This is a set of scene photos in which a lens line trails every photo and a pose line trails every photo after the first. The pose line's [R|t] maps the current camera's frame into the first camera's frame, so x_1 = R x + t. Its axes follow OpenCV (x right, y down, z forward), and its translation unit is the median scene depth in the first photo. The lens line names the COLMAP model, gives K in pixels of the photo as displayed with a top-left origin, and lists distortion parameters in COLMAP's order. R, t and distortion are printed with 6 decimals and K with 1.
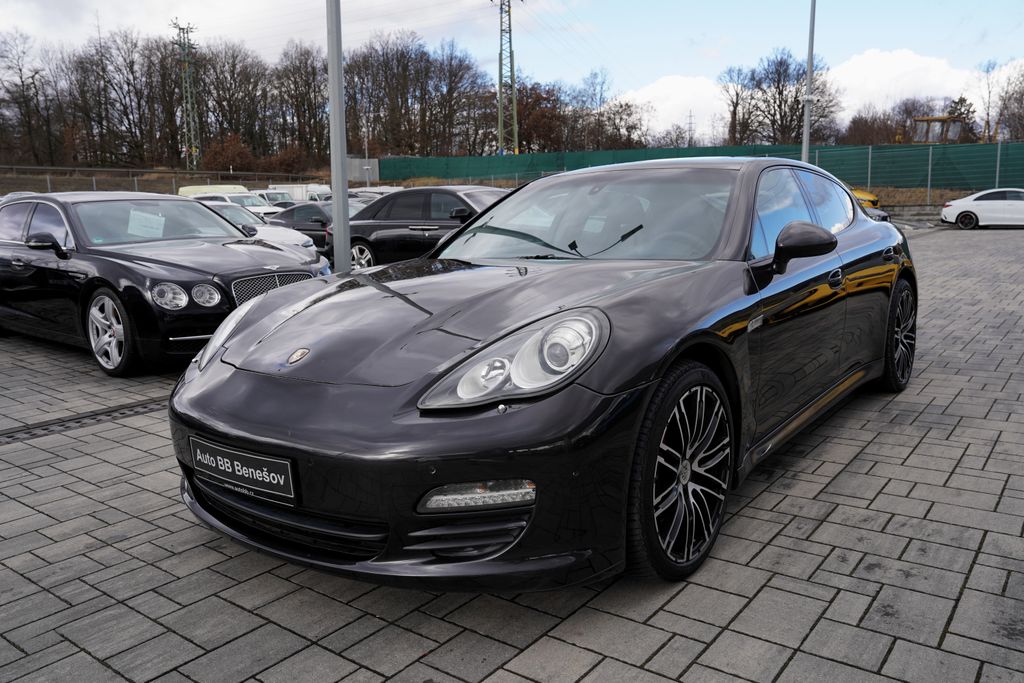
lens RADIAL K [[783.6, 0, 520.1], [0, 783.6, 340.5], [0, 0, 1]] dist [-0.040759, 0.046972]
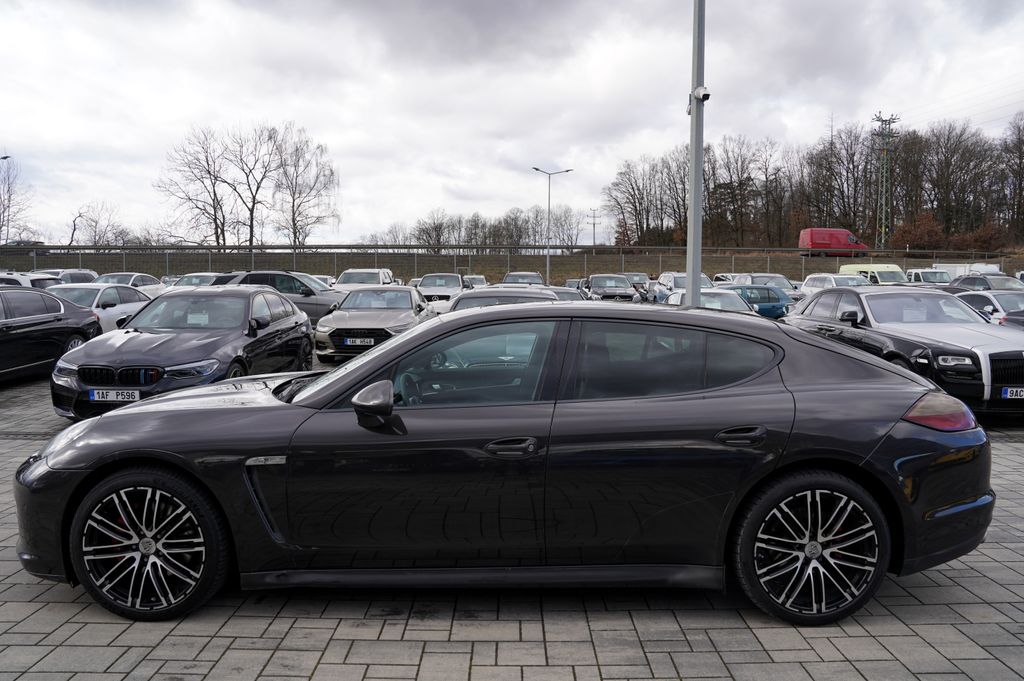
lens RADIAL K [[712.2, 0, 504.8], [0, 712.2, 332.5], [0, 0, 1]] dist [-0.053867, 0.009701]
pose [[0.603494, 0.080689, -0.793275, 1.155044], [-0.153157, 0.988072, -0.016013, -0.213965], [0.782521, 0.131159, 0.608653, 0.506826]]
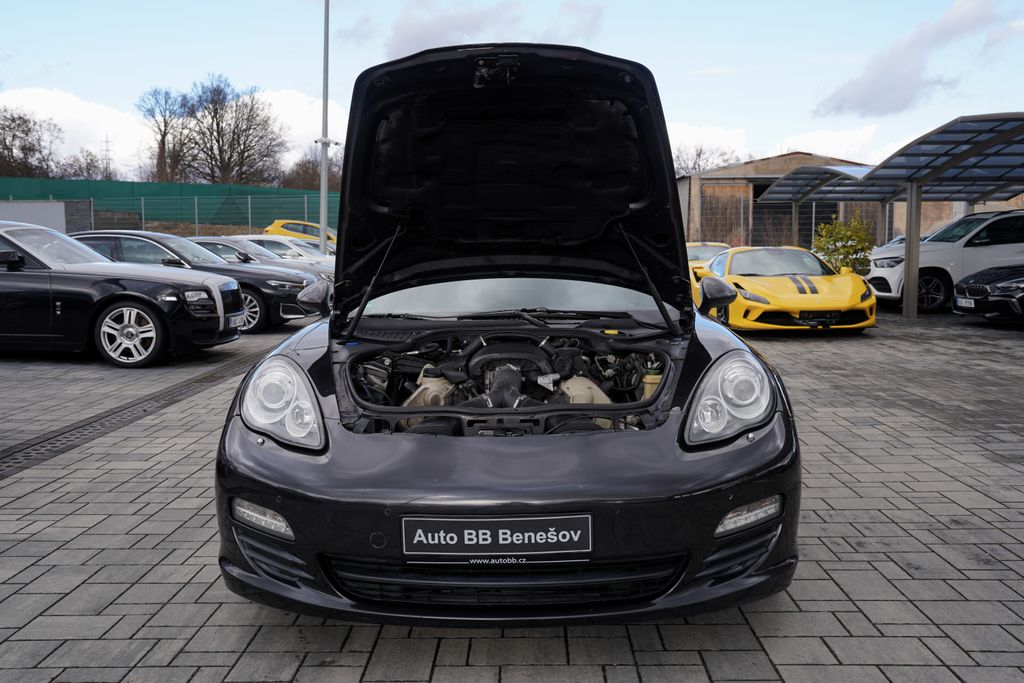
lens RADIAL K [[915.2, 0, 514.4], [0, 915.2, 343.7], [0, 0, 1]] dist [-0.000510, 0.034262]
pose [[0.807941, -0.033355, 0.588319, -0.666802], [0.076138, 0.995937, -0.048095, -0.009121], [-0.584324, 0.083651, 0.807198, 0.056052]]
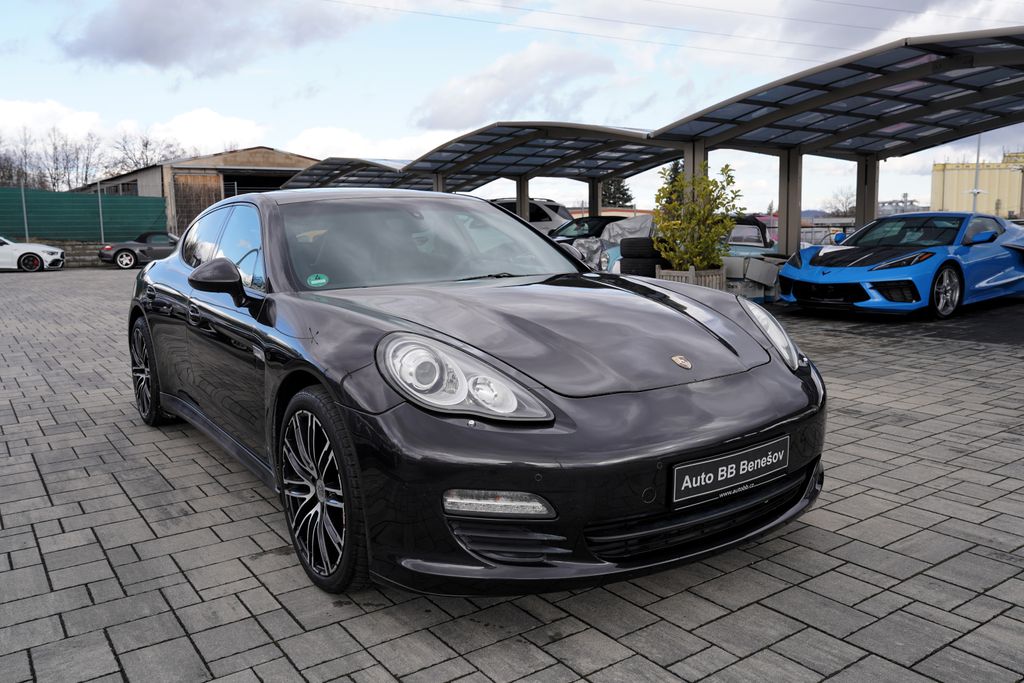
lens RADIAL K [[806.5, 0, 506.1], [0, 806.5, 334.0], [0, 0, 1]] dist [-0.010088, 0.014857]
pose [[0.314716, -0.099552, 0.943951, -0.983153], [0.165151, 0.985059, 0.048825, -0.078791], [-0.934708, 0.140528, 0.326455, 0.617424]]
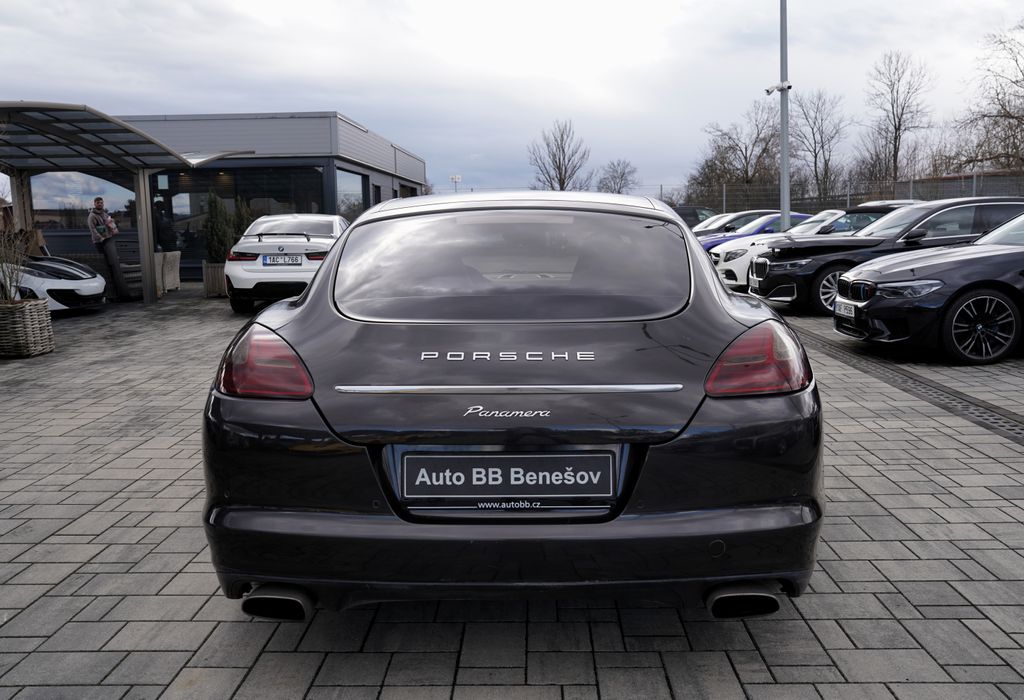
lens RADIAL K [[867.0, 0, 520.2], [0, 867.0, 355.7], [0, 0, 1]] dist [-0.044738, 0.062788]
pose [[-0.805755, 0.133498, -0.577007, 0.993925], [-0.057099, 0.952215, 0.300044, -0.447431], [0.589490, 0.274708, -0.759630, 2.280891]]
